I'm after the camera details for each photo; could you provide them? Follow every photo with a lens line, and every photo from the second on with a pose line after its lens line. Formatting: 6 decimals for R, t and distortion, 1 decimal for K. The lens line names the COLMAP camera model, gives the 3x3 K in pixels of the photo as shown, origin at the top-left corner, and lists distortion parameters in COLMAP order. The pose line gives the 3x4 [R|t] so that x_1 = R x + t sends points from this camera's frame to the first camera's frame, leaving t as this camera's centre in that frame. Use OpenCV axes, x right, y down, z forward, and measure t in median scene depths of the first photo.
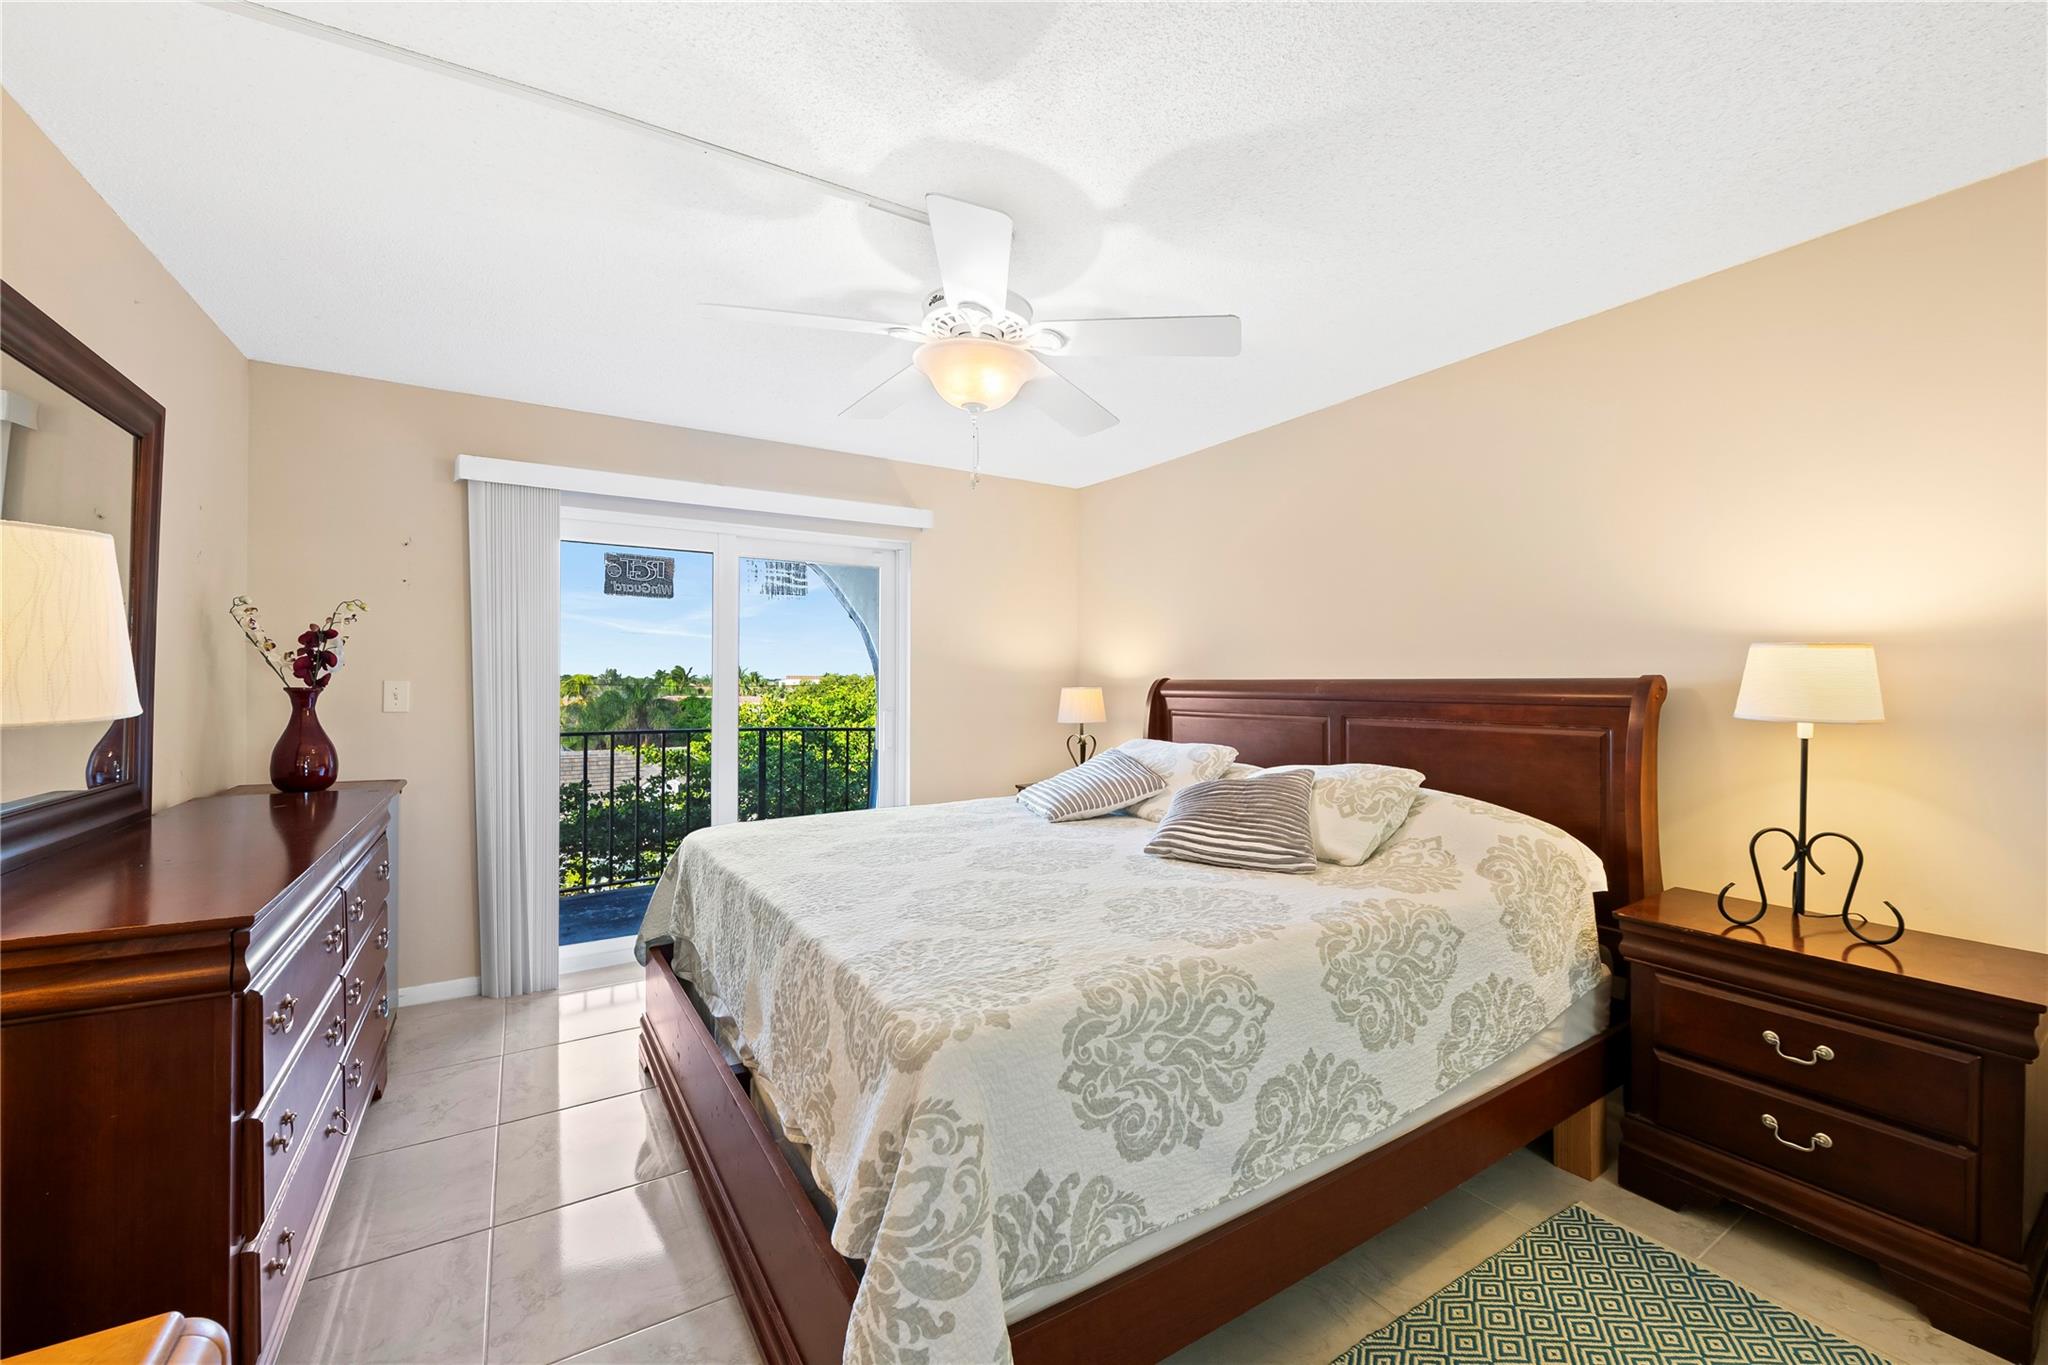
lens RADIAL K [[805.4, 0, 1032.0], [0, 805.4, 688.3], [0, 0, 1]] dist [-0.001853, -0.000099]
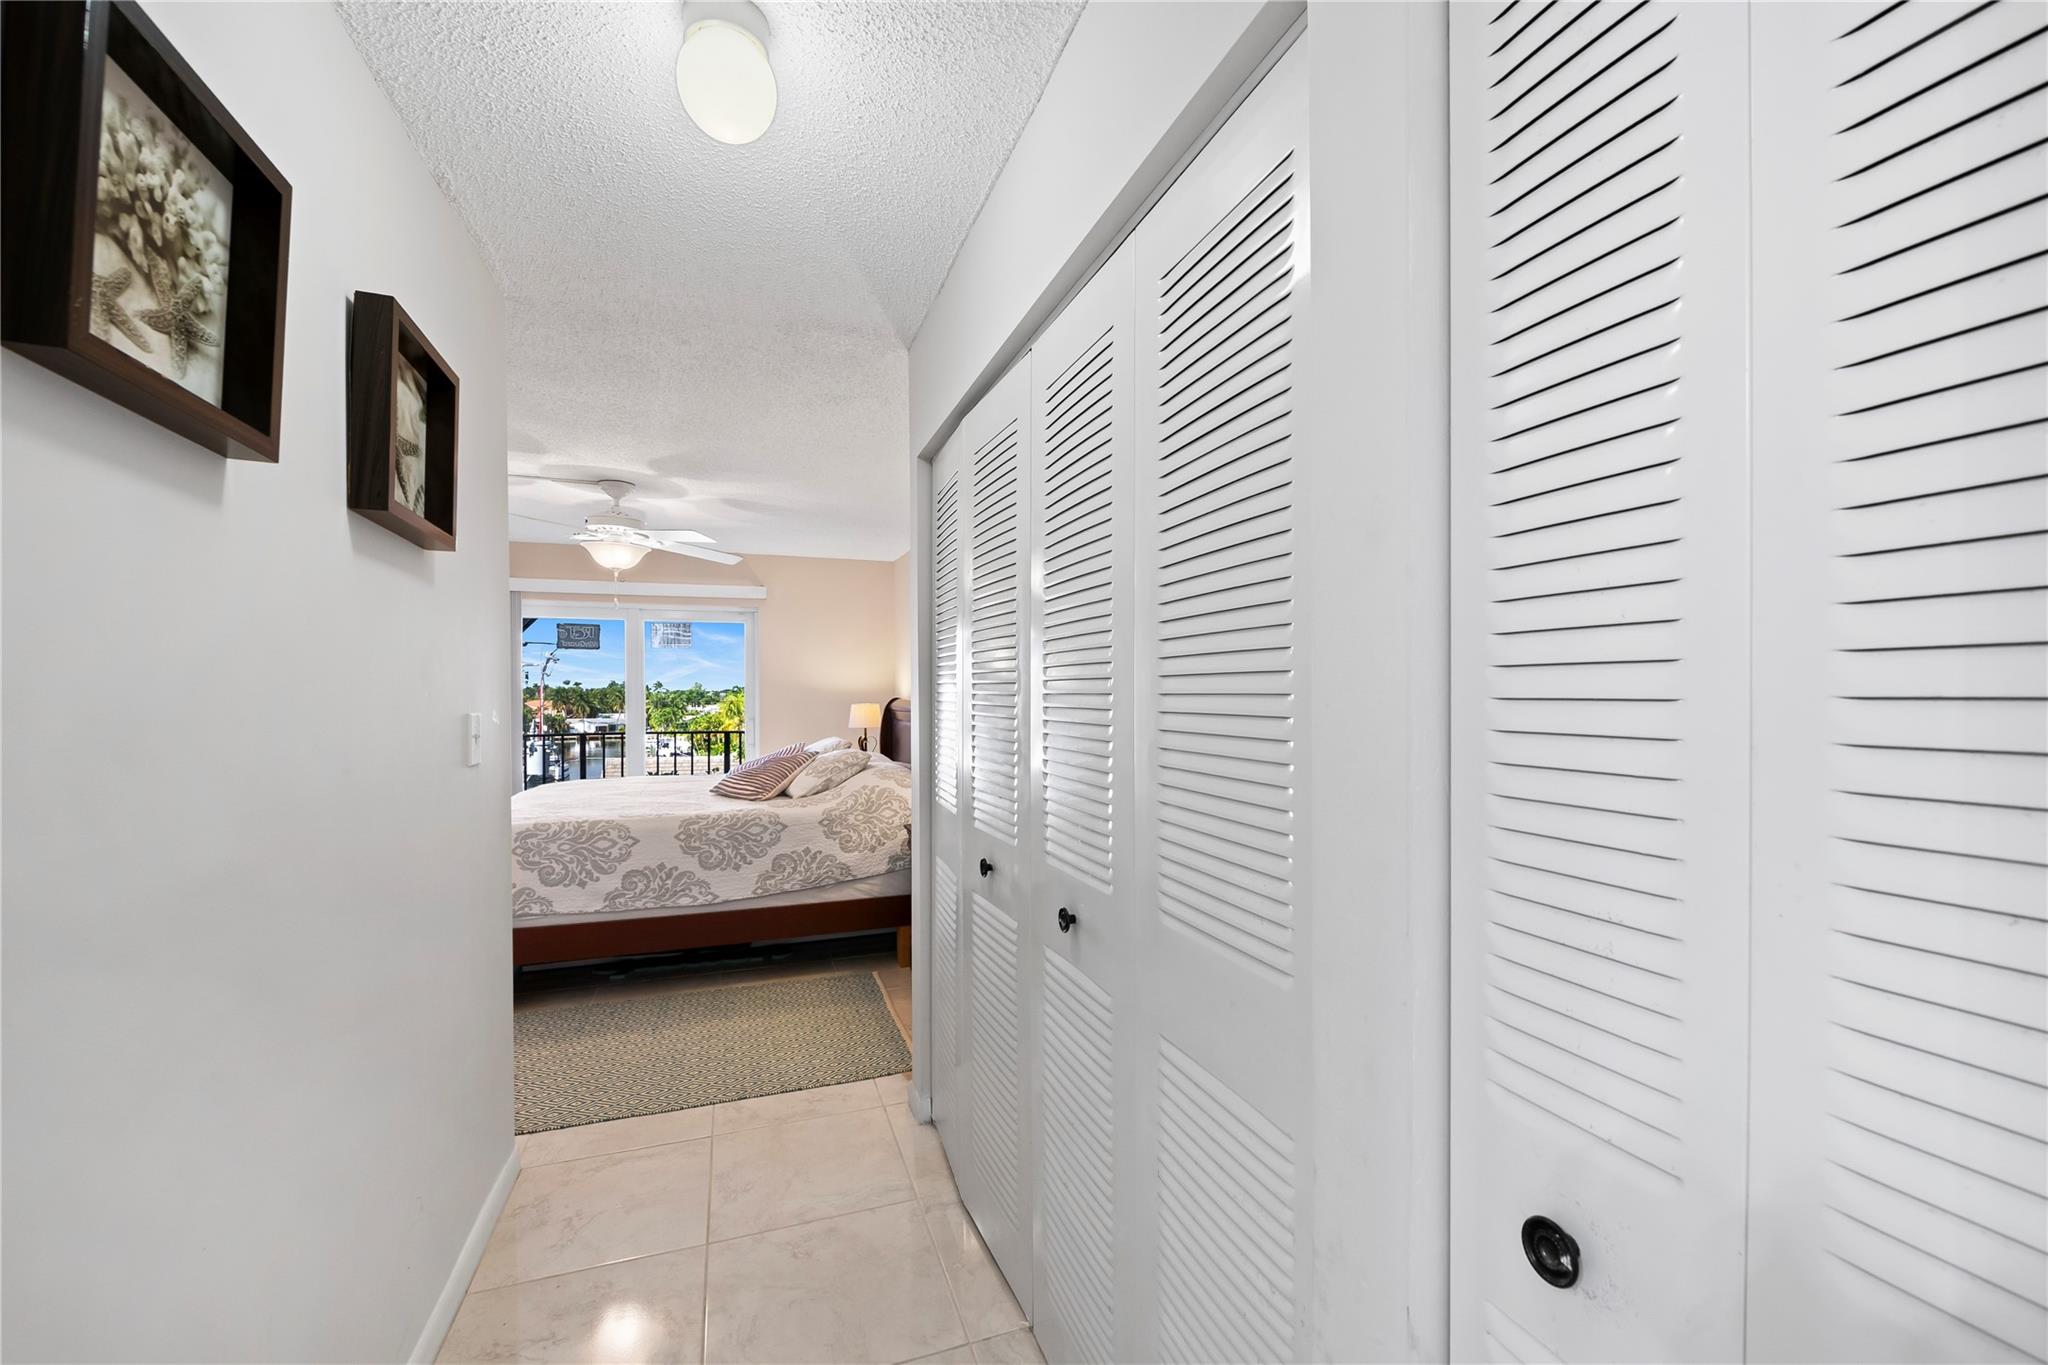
lens RADIAL K [[822.5, 0, 1037.0], [0, 822.5, 702.7], [0, 0, 1]] dist [0.000637, -0.000051]
pose [[0.978604, -0.001860, -0.205745, 1.480981], [0.003058, 0.999980, 0.005507, -0.020811], [0.205730, -0.006018, 0.978590, -0.867077]]
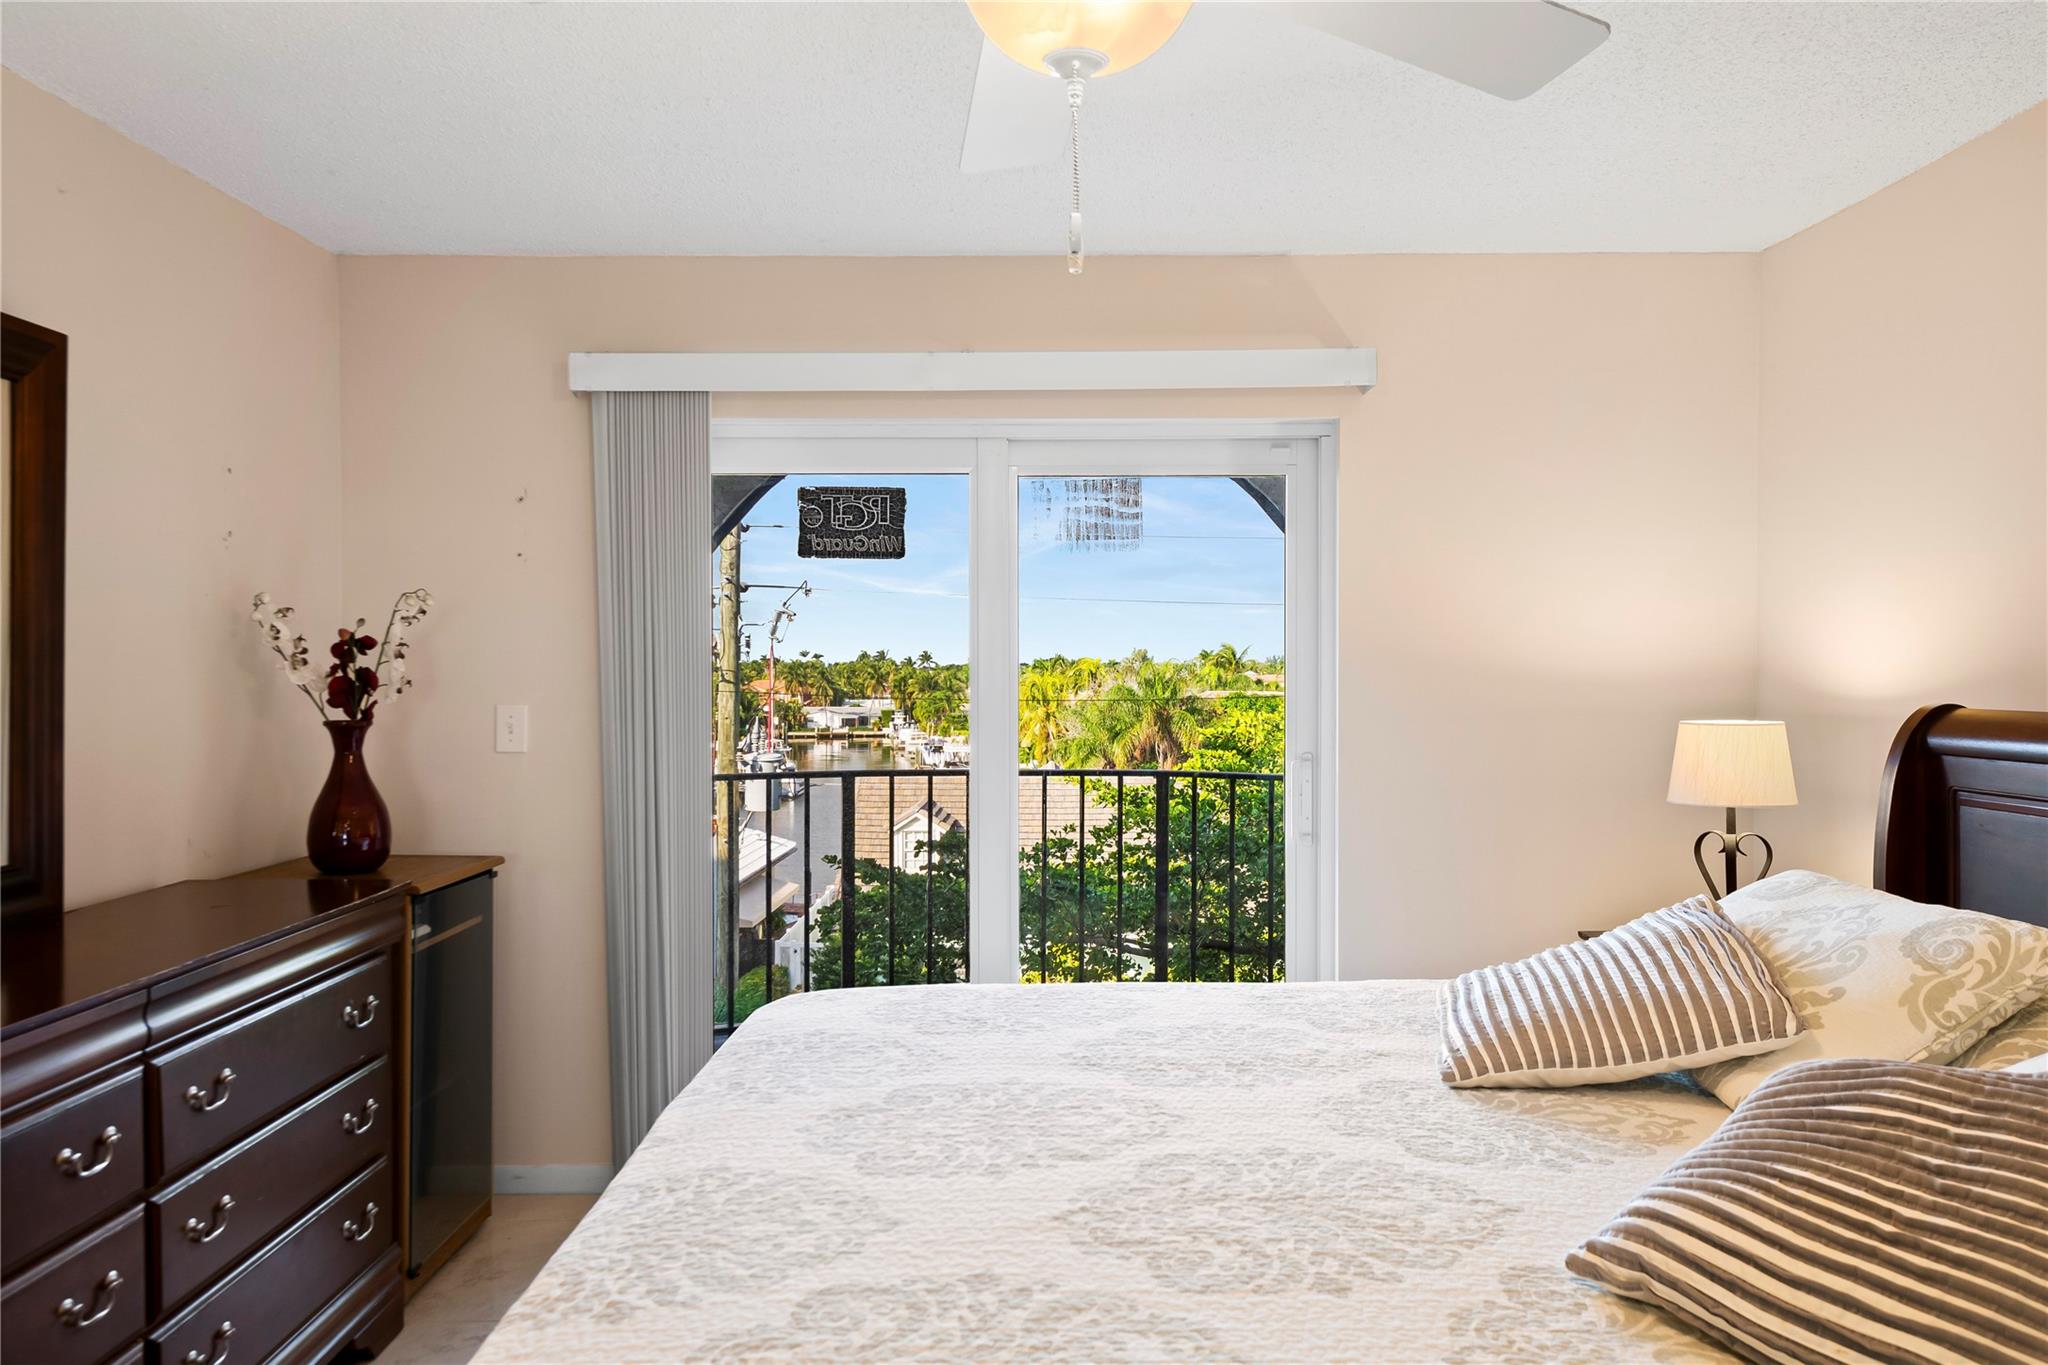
lens RADIAL K [[1350.2, 0, 1035.2], [0, 1350.2, 704.3], [0, 0, 1]] dist [0.013473, 0.001422]
pose [[0.848993, 0.009934, -0.528310, 0.279747], [0.000100, 0.999820, 0.018960, -0.050522], [0.528403, -0.016150, 0.848840, 0.447802]]
